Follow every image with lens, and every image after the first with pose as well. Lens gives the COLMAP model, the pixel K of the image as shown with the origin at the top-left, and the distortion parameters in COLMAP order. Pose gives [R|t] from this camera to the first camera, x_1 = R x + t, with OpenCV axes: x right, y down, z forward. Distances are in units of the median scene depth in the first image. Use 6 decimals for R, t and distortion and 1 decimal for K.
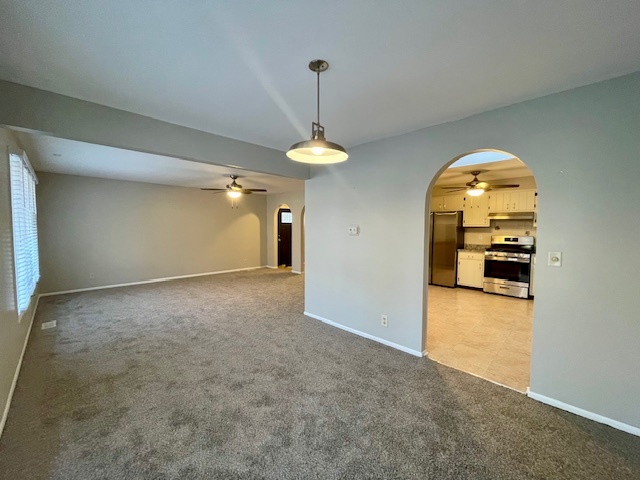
lens RADIAL K [[260.2, 0, 317.5], [0, 260.2, 238.4], [0, 0, 1]] dist [-0.001239, -0.000275]
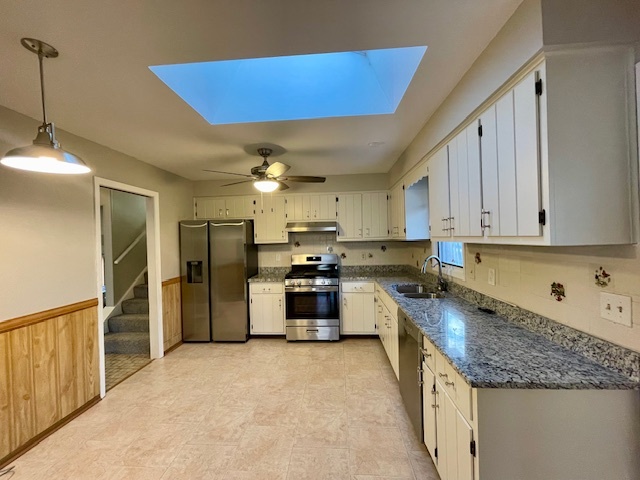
lens RADIAL K [[260.2, 0, 317.5], [0, 260.2, 238.4], [0, 0, 1]] dist [-0.001239, -0.000275]
pose [[0.752601, -0.026822, 0.657931, 0.263353], [0.059839, 0.997822, -0.027772, -0.032148], [-0.655753, 0.060271, 0.752566, 0.424437]]
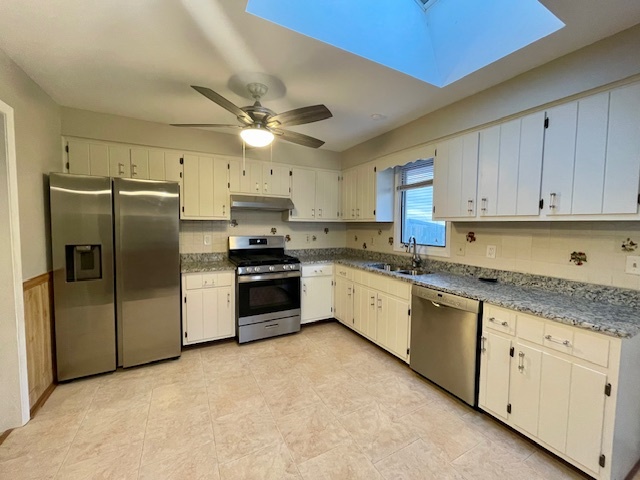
lens RADIAL K [[260.2, 0, 317.5], [0, 260.2, 238.4], [0, 0, 1]] dist [-0.001239, -0.000275]
pose [[0.287492, -0.054515, 0.956230, 0.190189], [0.033206, 0.998346, 0.046933, -0.027038], [-0.957207, 0.018260, 0.288826, 0.677185]]
